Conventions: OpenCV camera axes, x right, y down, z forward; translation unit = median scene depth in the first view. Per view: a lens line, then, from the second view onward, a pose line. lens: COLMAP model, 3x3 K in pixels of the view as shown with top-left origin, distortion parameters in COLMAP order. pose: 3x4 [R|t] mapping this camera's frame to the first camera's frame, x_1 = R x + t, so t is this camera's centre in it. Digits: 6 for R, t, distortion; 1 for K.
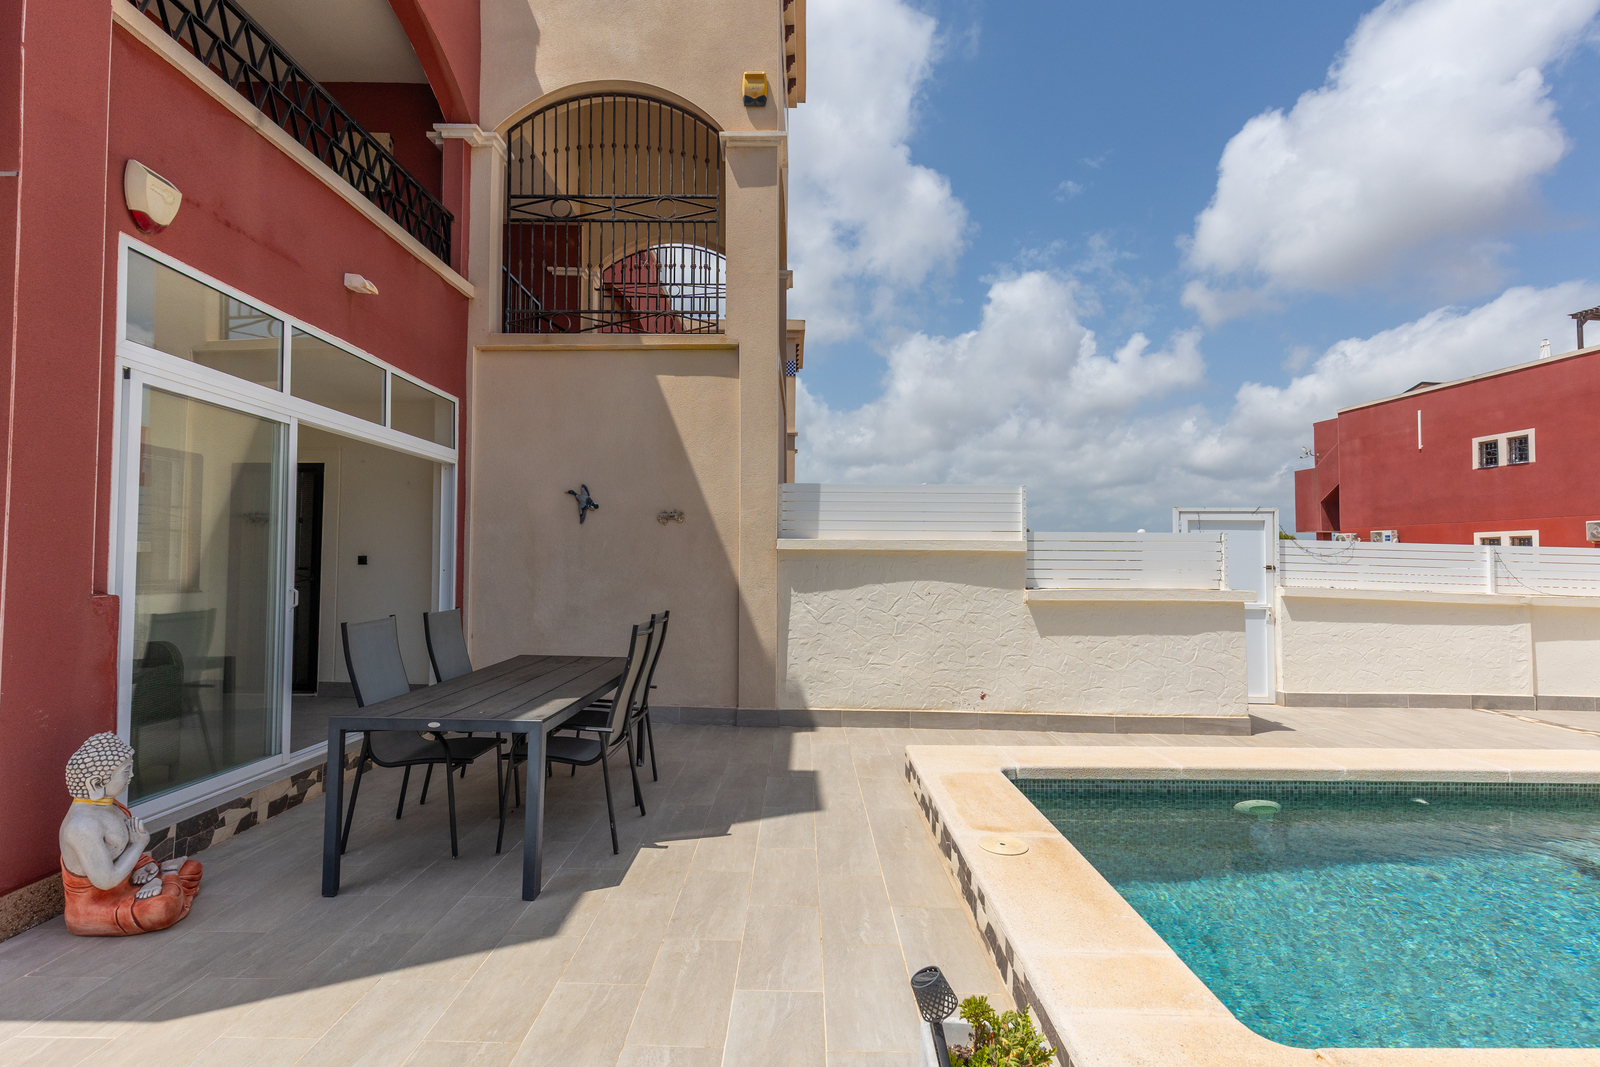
lens RADIAL K [[718.0, 0, 800.0], [0, 718.0, 533.5], [0, 0, 1]] dist [0.008605, -0.001409]
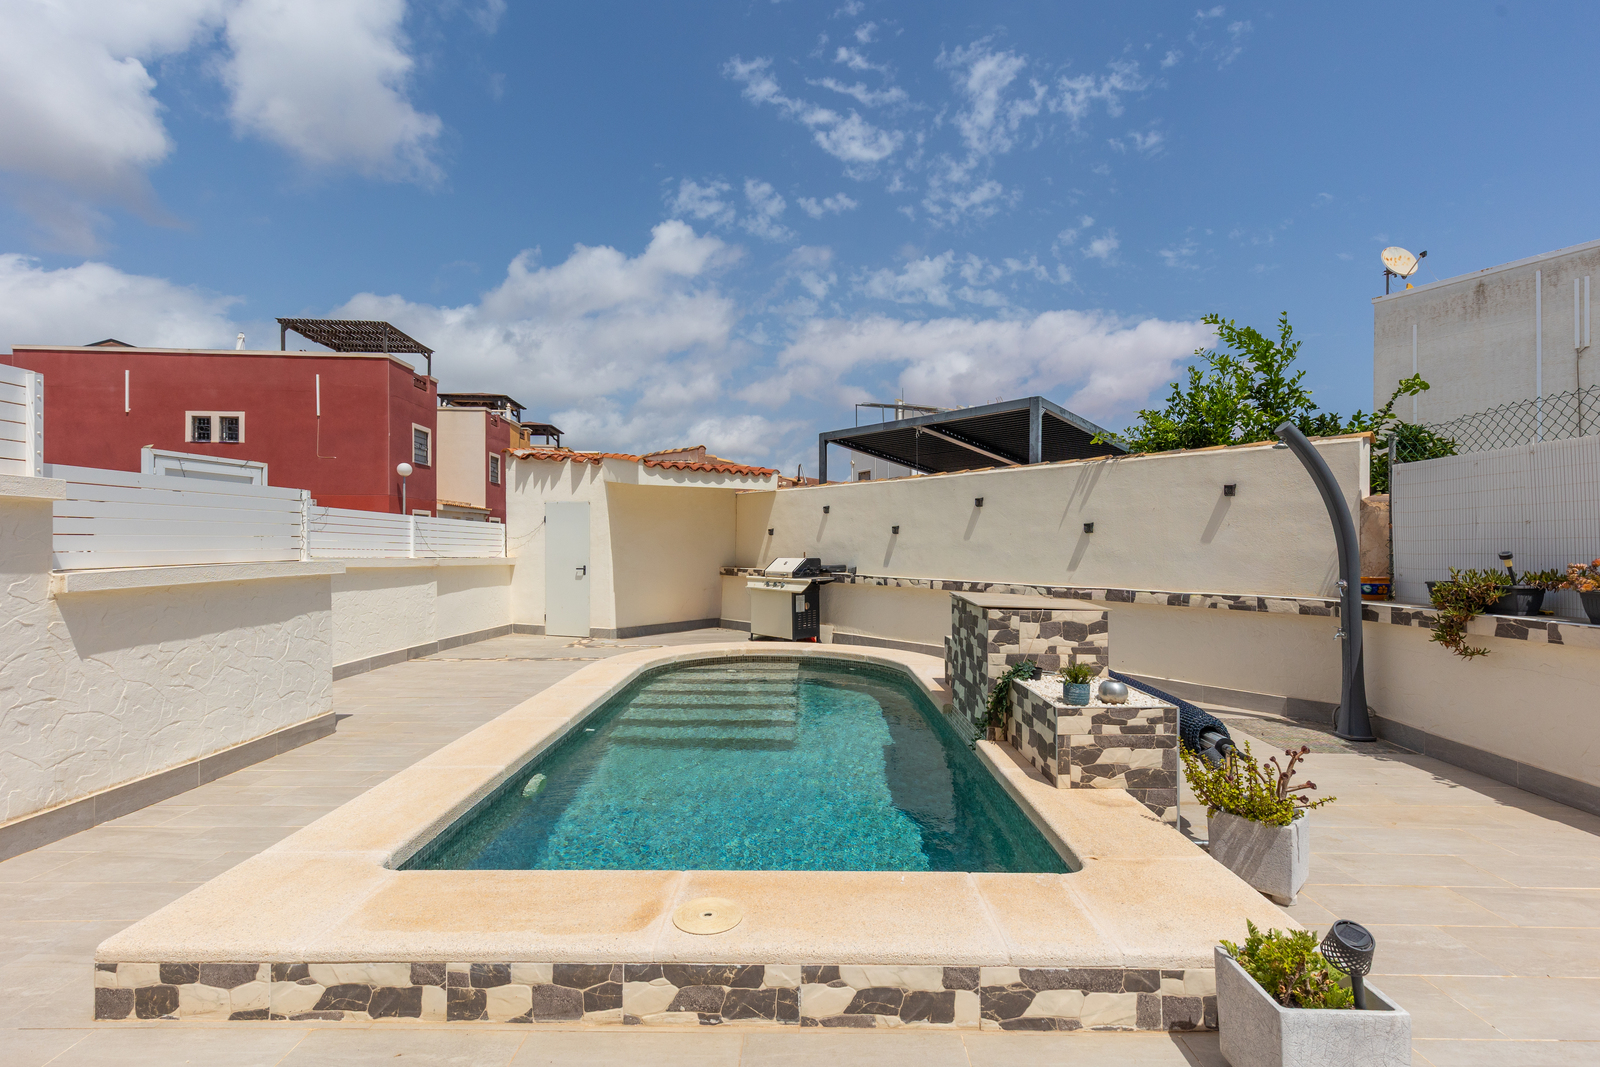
lens RADIAL K [[718.0, 0, 800.0], [0, 718.0, 533.5], [0, 0, 1]] dist [0.008605, -0.001409]
pose [[0.001945, 0.003848, 0.999991, -0.073795], [-0.037890, 0.999275, -0.003772, 0.010705], [-0.999280, -0.037882, 0.002089, 0.159155]]
